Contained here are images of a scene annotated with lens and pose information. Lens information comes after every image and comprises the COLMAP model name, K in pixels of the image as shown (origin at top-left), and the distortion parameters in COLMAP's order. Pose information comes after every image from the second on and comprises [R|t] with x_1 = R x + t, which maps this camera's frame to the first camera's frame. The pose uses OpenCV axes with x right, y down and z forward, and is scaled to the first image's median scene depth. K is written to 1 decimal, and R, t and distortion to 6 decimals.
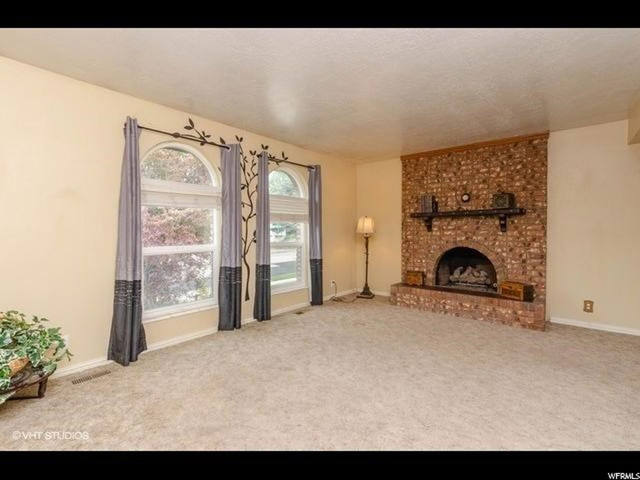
lens RADIAL K [[306.9, 0, 318.9], [0, 306.9, 239.3], [0, 0, 1]] dist [0.003293, -0.000234]
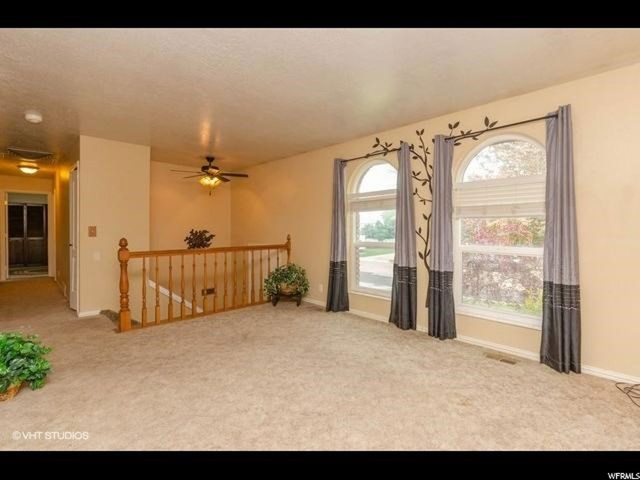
lens RADIAL K [[306.9, 0, 323.8], [0, 306.9, 238.0], [0, 0, 1]] dist [0.003293, -0.000234]
pose [[-0.106203, 0.031339, -0.993850, 0.704952], [-0.025594, 0.999086, 0.034239, -0.028031], [0.994015, 0.029073, -0.105304, 0.801544]]
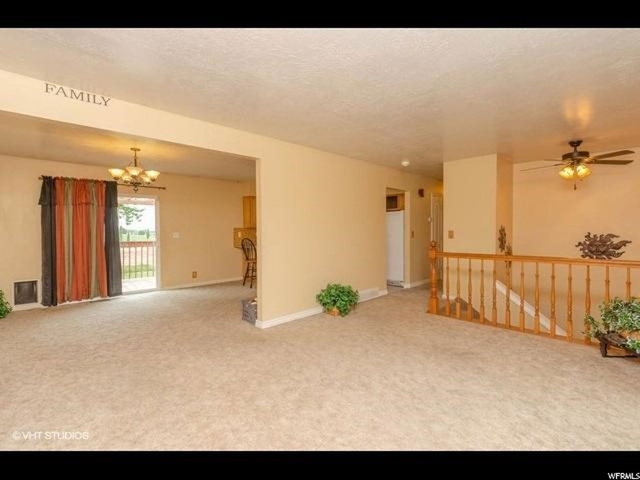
lens RADIAL K [[296.4, 0, 321.6], [0, 296.4, 232.5], [0, 0, 1]] dist [-0.001114, 0.000750]
pose [[-0.993942, 0.005119, 0.109788, 0.120878], [0.008755, 0.999428, 0.032665, -0.052623], [-0.109558, 0.033428, -0.993418, 1.303133]]
